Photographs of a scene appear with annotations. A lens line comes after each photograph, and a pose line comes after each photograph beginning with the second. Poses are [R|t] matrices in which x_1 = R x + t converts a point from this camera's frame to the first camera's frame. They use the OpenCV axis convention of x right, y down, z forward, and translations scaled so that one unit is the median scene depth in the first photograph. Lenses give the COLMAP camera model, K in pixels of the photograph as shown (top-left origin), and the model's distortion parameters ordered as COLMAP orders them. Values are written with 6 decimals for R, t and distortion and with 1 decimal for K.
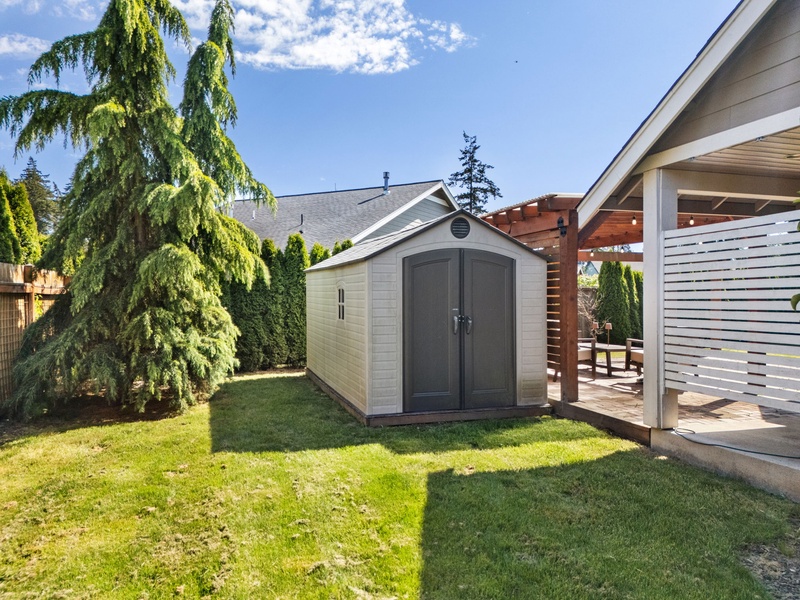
lens RADIAL K [[590.7, 0, 387.7], [0, 590.7, 302.9], [0, 0, 1]] dist [0.050759, -0.052236]
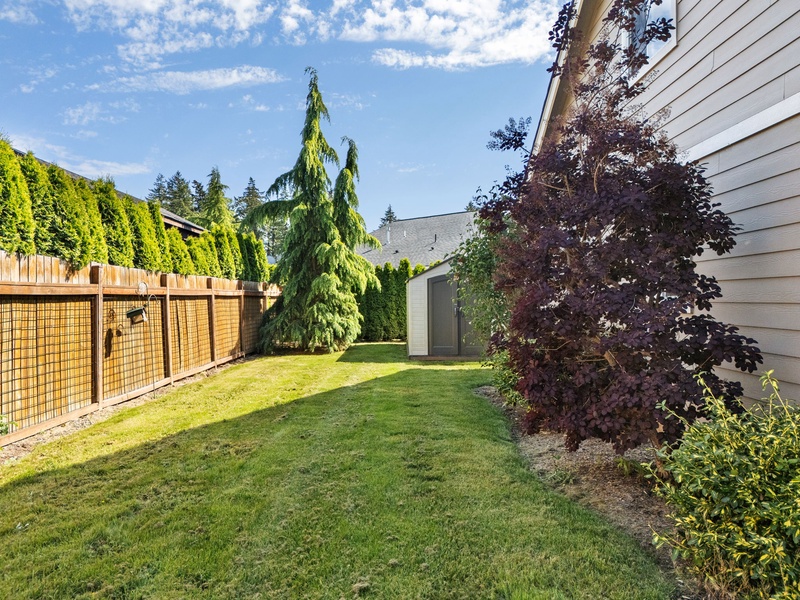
lens RADIAL K [[590.7, 0, 387.7], [0, 590.7, 302.9], [0, 0, 1]] dist [0.050759, -0.052236]
pose [[0.949986, 0.004737, -0.312256, 0.450478], [-0.003077, 0.999978, 0.005809, -0.004786], [0.312277, -0.004557, 0.949980, -0.829596]]
